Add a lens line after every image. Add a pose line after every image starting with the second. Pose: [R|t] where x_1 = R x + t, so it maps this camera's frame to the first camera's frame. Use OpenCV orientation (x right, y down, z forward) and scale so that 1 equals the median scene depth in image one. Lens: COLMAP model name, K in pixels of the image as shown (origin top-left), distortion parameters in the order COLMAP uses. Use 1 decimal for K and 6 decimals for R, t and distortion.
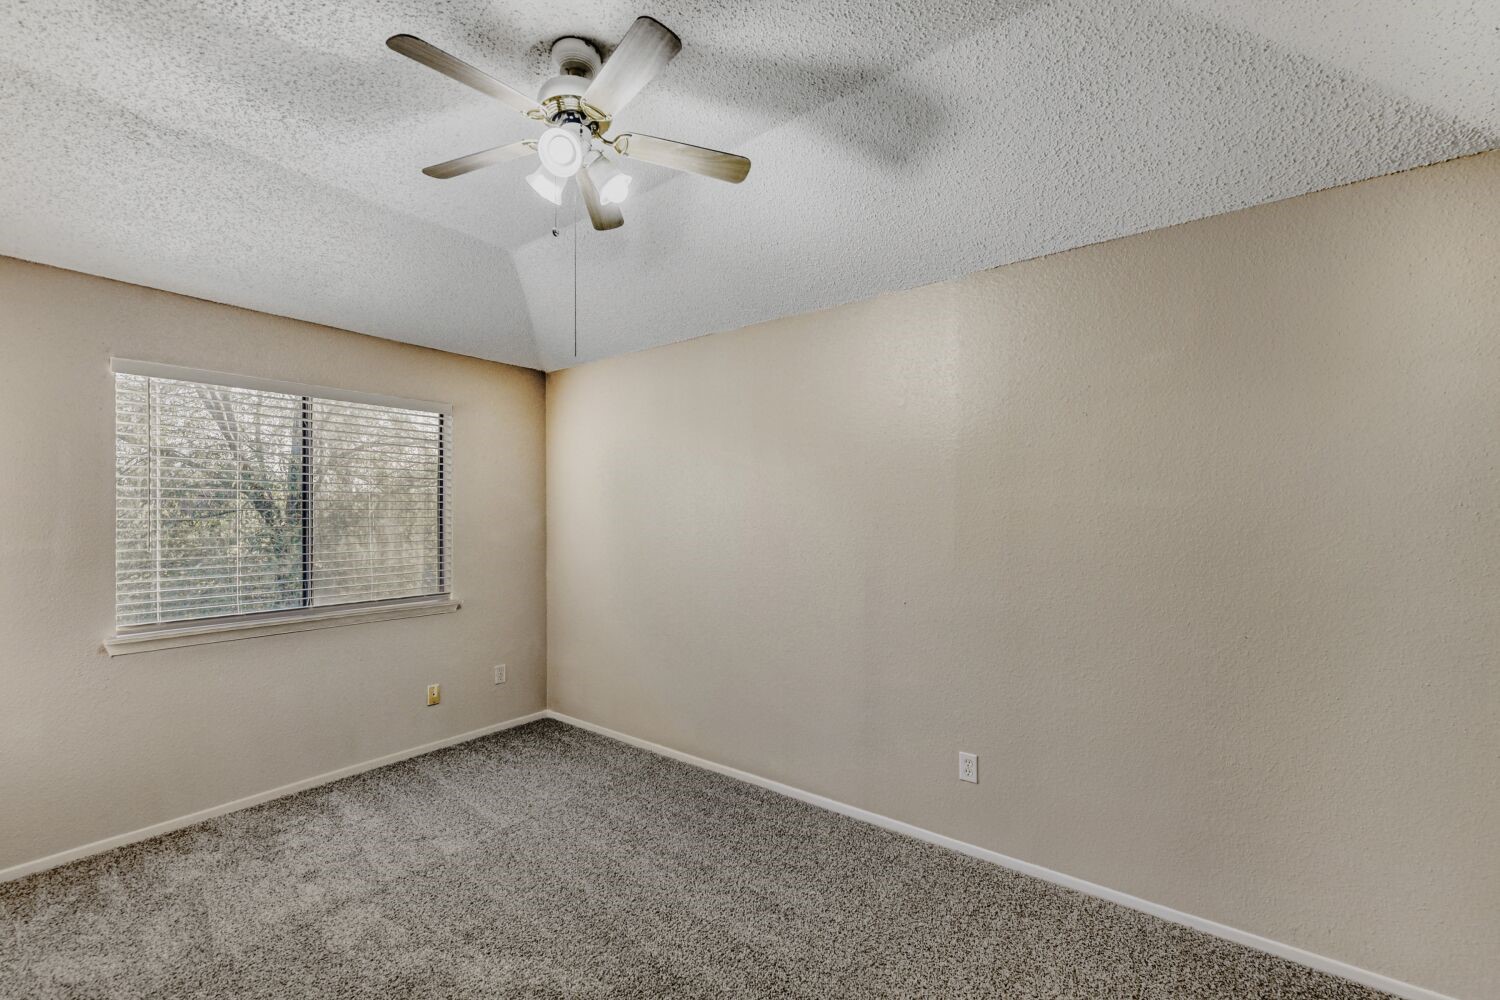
lens RADIAL K [[564.8, 0, 748.6], [0, 564.8, 517.5], [0, 0, 1]] dist [0.000197, 0.000045]
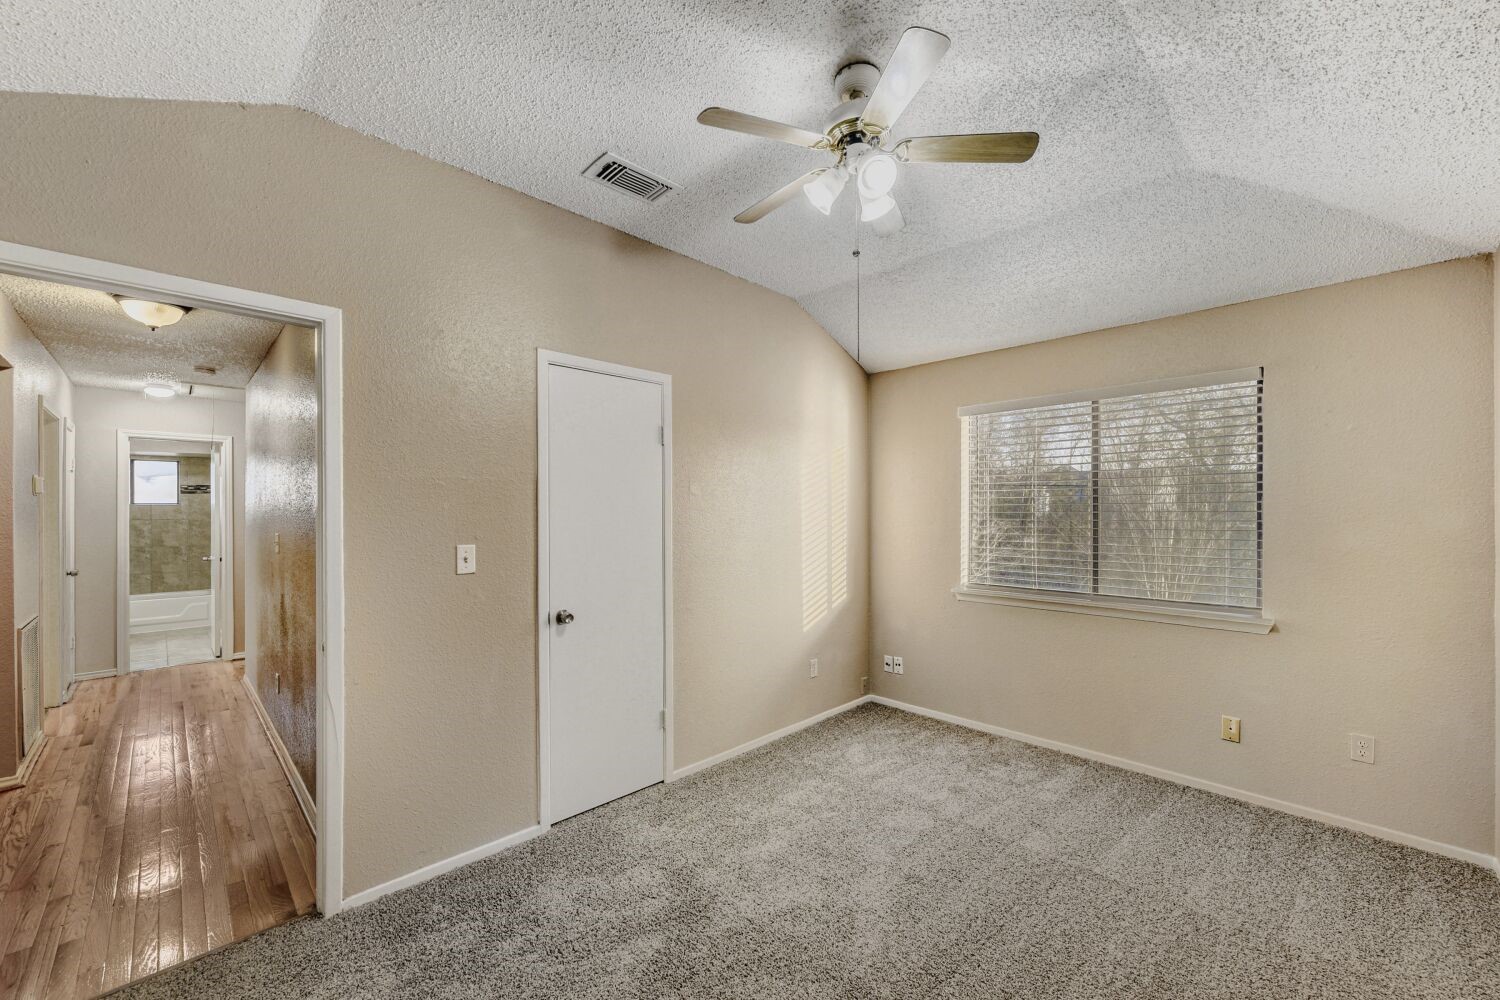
lens RADIAL K [[595.8, 0, 755.9], [0, 595.8, 508.6], [0, 0, 1]] dist [0.000255, -0.000050]
pose [[-0.106423, -0.003481, -0.994315, 0.455119], [-0.001814, 0.999993, -0.003307, -0.000085], [0.994319, 0.001452, -0.106428, 0.501014]]
